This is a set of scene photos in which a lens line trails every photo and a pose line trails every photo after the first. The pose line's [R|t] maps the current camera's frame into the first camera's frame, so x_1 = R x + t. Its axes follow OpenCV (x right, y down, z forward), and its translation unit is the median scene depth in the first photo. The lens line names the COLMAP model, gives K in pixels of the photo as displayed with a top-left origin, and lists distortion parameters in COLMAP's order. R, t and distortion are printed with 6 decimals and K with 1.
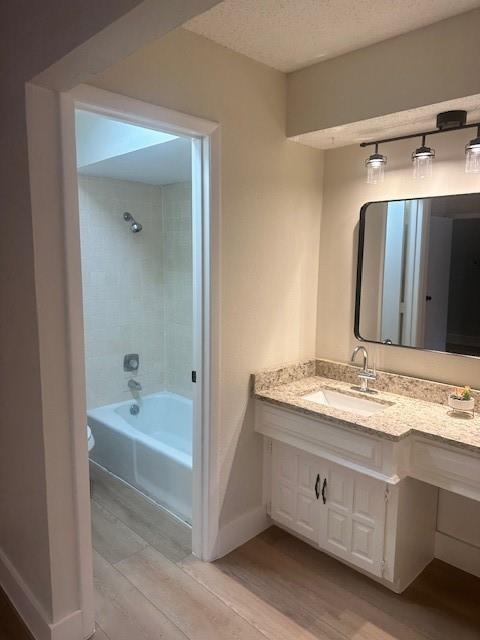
lens RADIAL K [[461.8, 0, 240.0], [0, 461.8, 320.0], [0, 0, 1]] dist [0.005296, 0.000982]
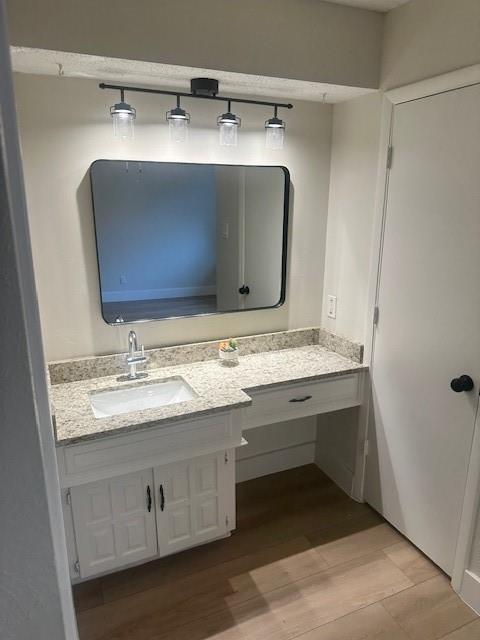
lens RADIAL K [[413.9, 0, 240.0], [0, 413.9, 320.0], [0, 0, 1]] dist [-0.005279, -0.001909]
pose [[0.362032, -0.246378, 0.899016, -0.403672], [0.140297, 0.967854, 0.208745, -0.108485], [-0.921547, 0.050557, 0.384961, 0.552694]]
